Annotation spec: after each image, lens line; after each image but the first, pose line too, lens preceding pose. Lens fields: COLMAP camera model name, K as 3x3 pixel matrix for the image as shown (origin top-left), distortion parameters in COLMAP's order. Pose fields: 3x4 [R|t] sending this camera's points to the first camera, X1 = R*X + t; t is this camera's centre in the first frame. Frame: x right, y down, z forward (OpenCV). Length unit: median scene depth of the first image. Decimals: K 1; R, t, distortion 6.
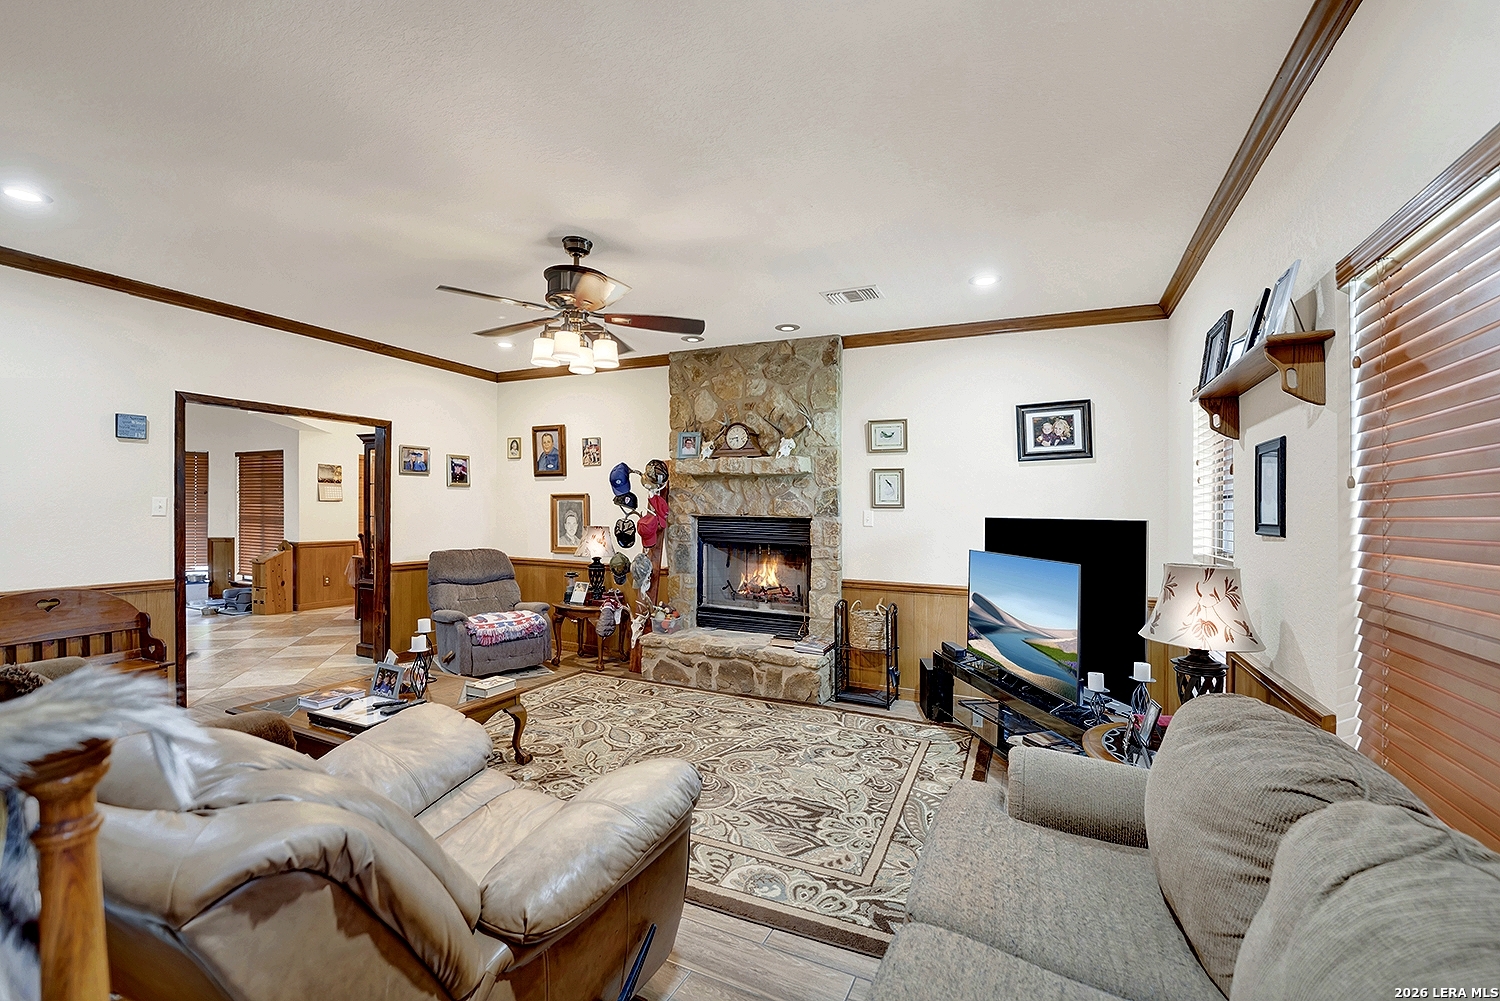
lens RADIAL K [[664.2, 0, 750.0], [0, 664.2, 500.5], [0, 0, 1]] dist [-0.000507, -0.000208]
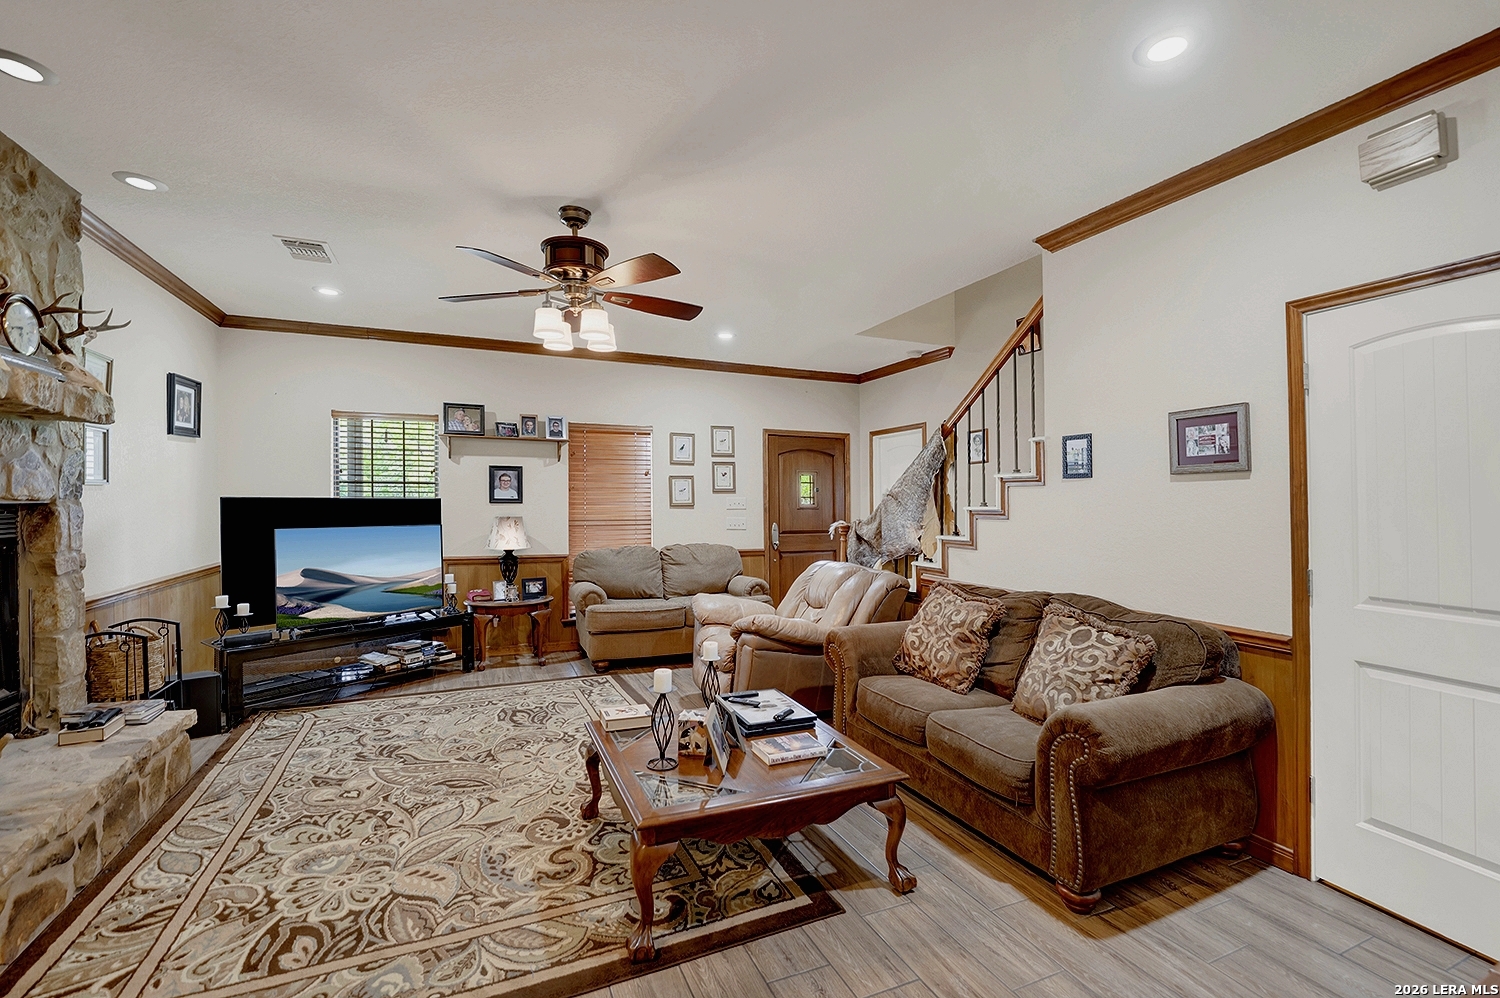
lens RADIAL K [[664.2, 0, 750.0], [0, 664.2, 499.0], [0, 0, 1]] dist [-0.000507, -0.000208]
pose [[-0.757158, -0.014443, 0.653072, -0.856241], [-0.015419, 0.999872, 0.004235, 0.013353], [-0.653050, -0.006863, -0.757284, 1.278659]]
